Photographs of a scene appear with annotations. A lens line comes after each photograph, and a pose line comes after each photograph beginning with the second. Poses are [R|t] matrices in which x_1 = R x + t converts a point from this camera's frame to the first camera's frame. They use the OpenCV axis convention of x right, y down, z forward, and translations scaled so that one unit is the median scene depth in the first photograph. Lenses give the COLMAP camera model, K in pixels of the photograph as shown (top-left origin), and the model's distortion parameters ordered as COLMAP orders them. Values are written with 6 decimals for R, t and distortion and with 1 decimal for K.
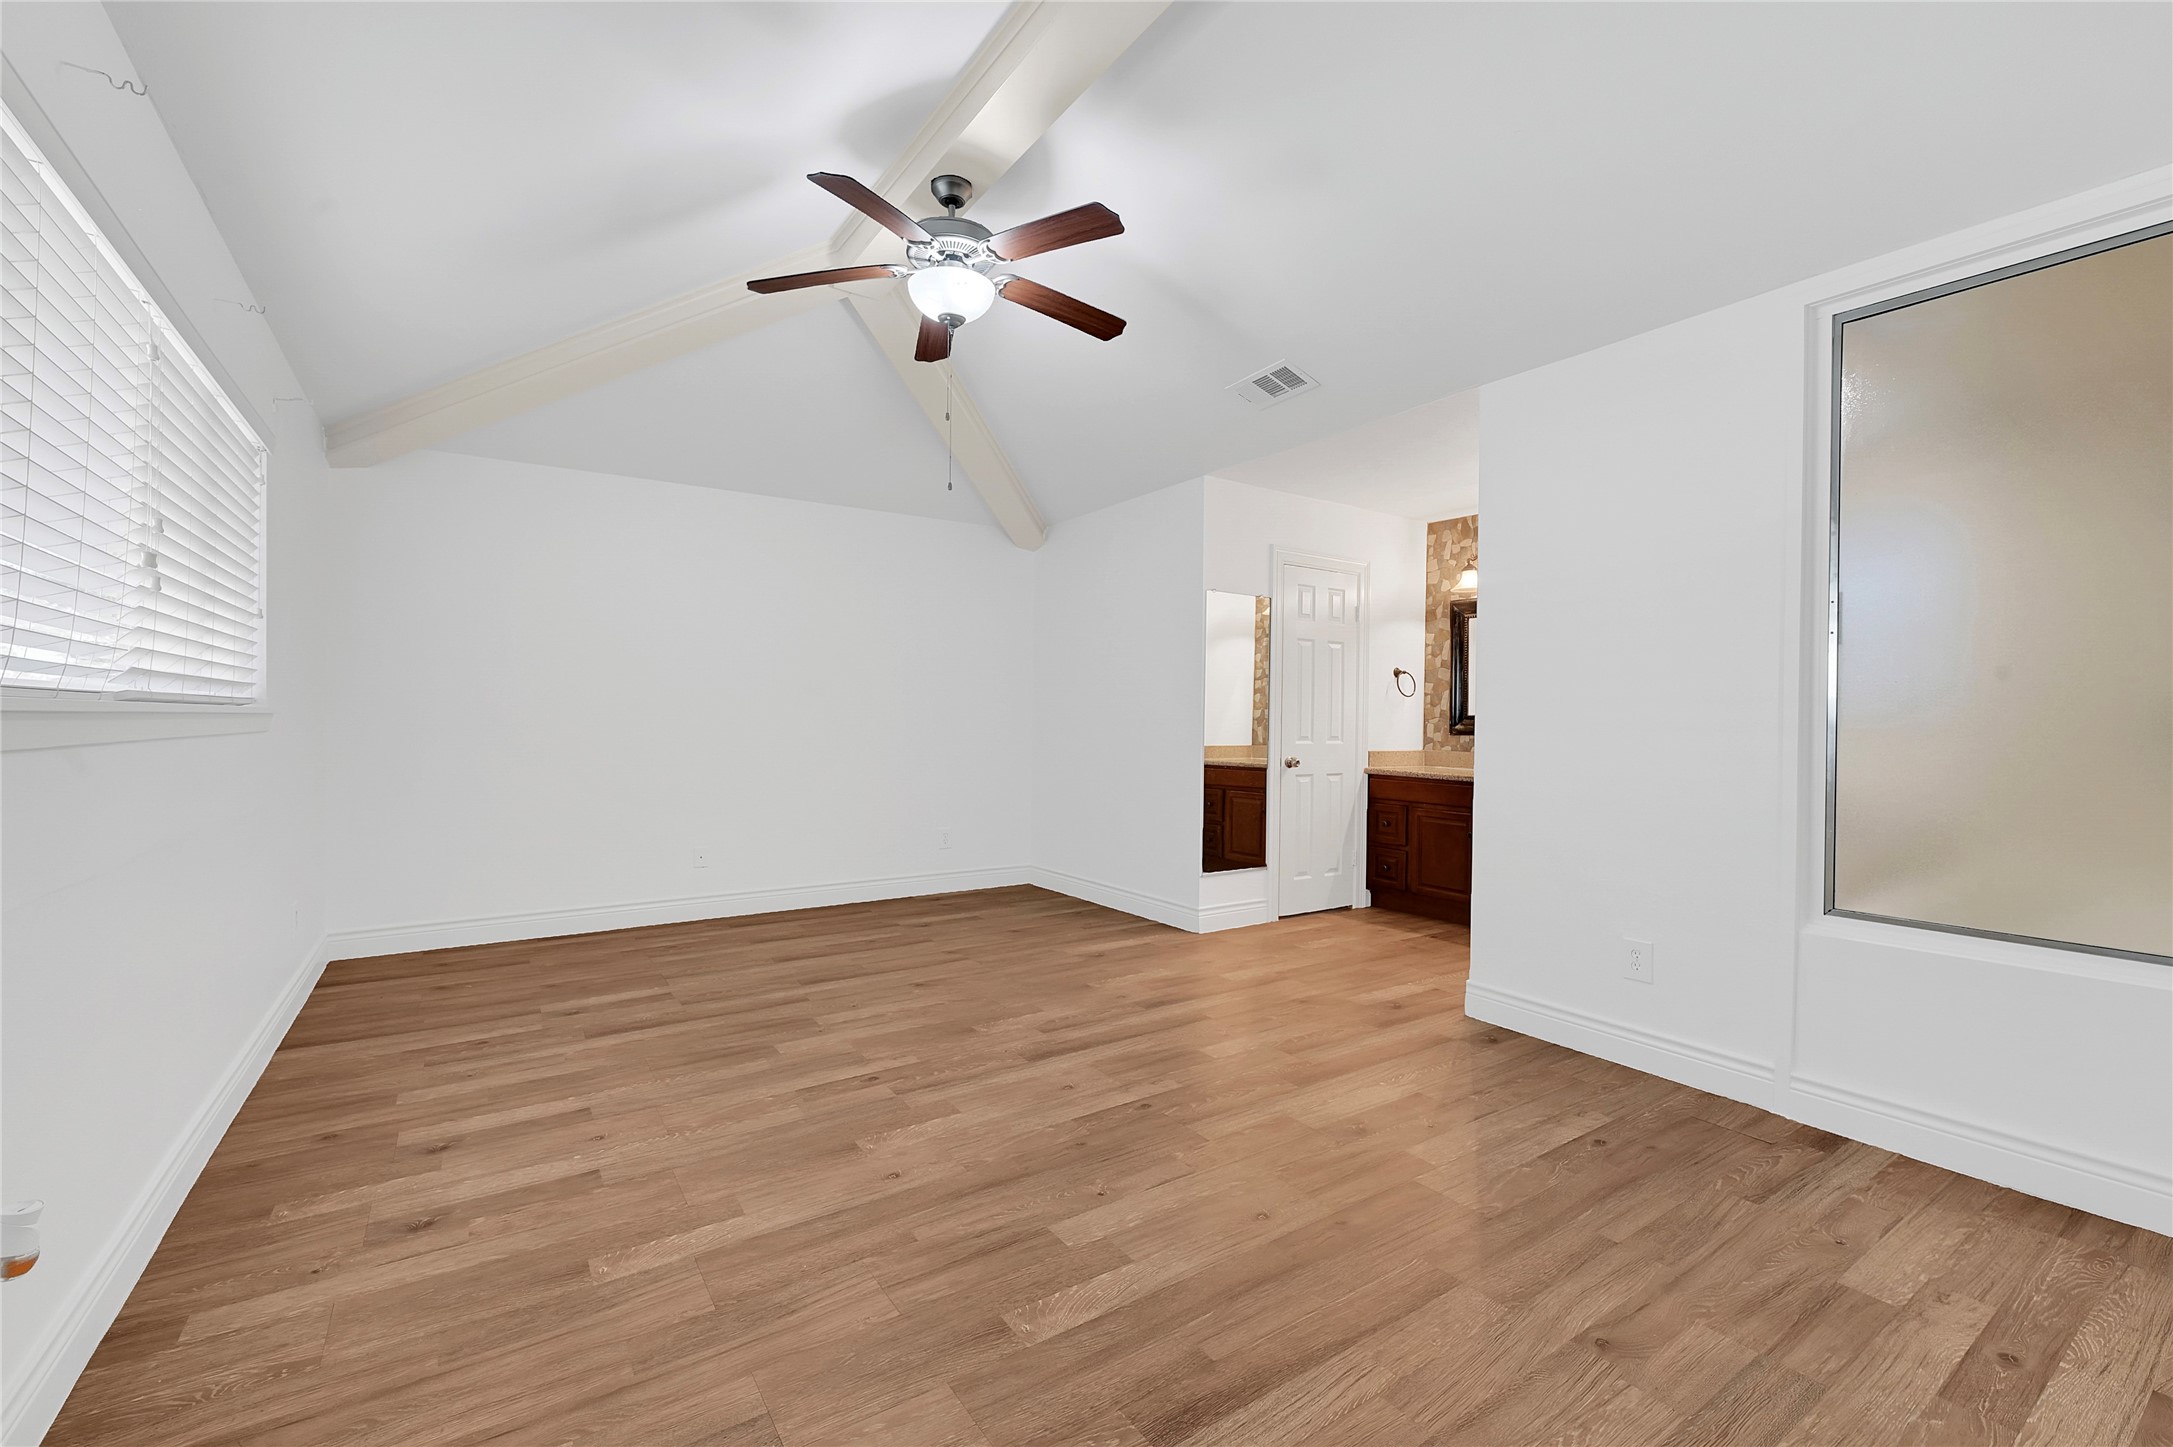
lens RADIAL K [[936.1, 0, 1092.2], [0, 936.1, 720.6], [0, 0, 1]] dist [-0.001208, 0.000740]
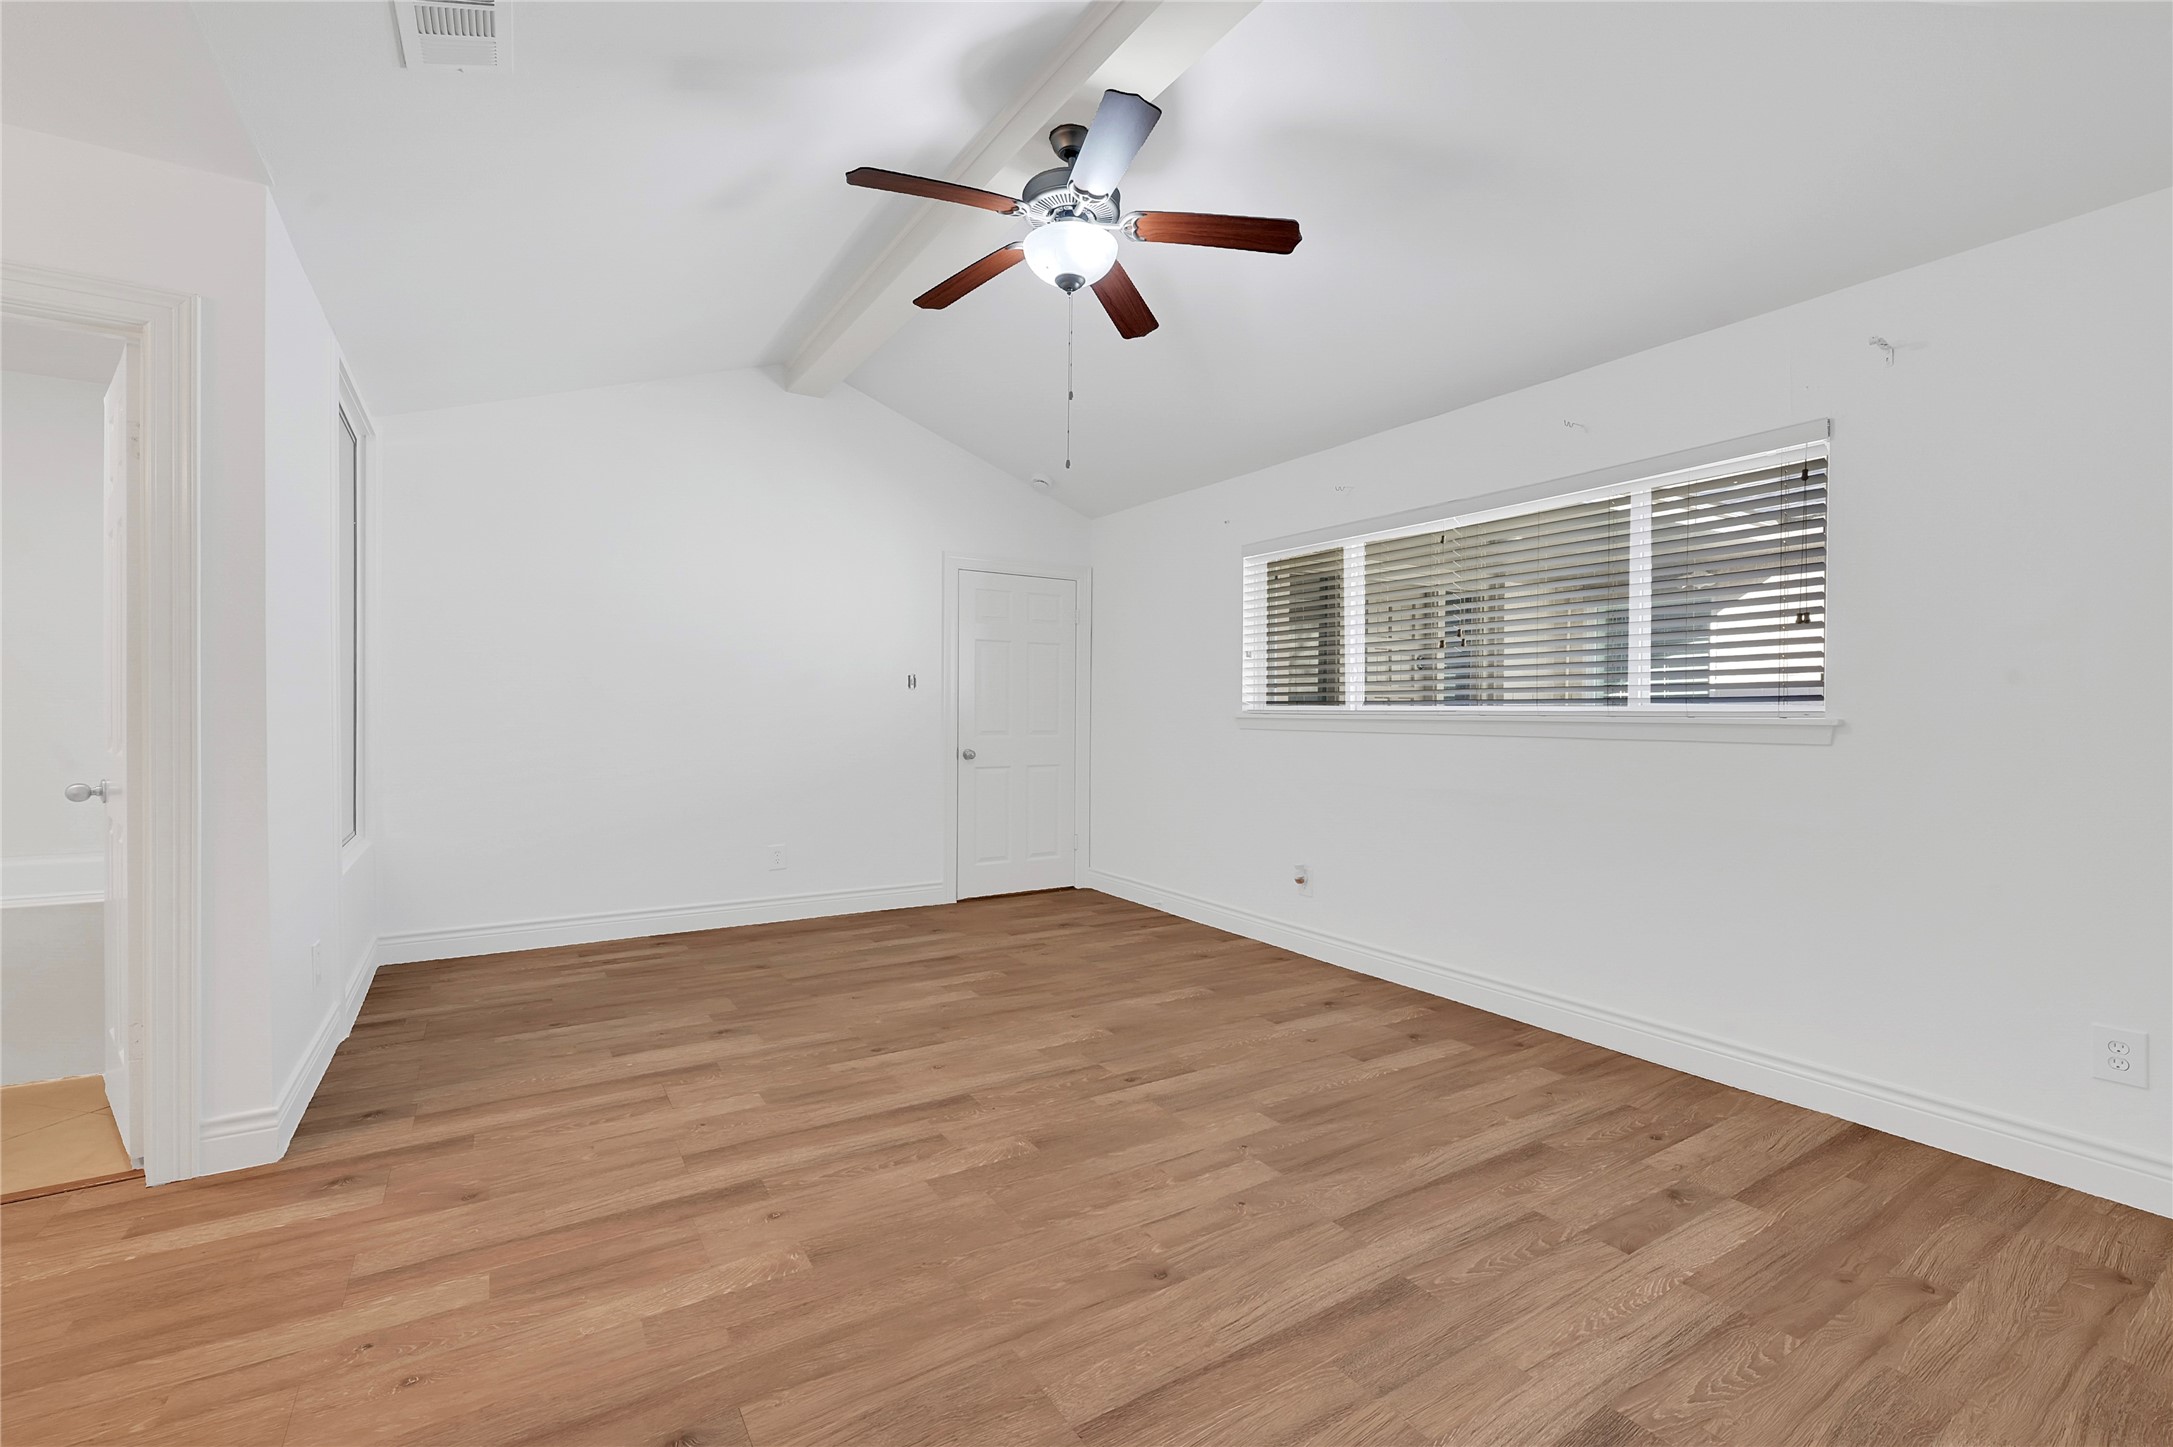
lens RADIAL K [[936.1, 0, 1086.5], [0, 936.1, 720.9], [0, 0, 1]] dist [-0.001208, 0.000740]
pose [[-0.999435, -0.017921, 0.028446, -0.203659], [-0.017691, 0.999809, 0.008333, -0.004869], [-0.028590, 0.007825, -0.999561, 1.934244]]
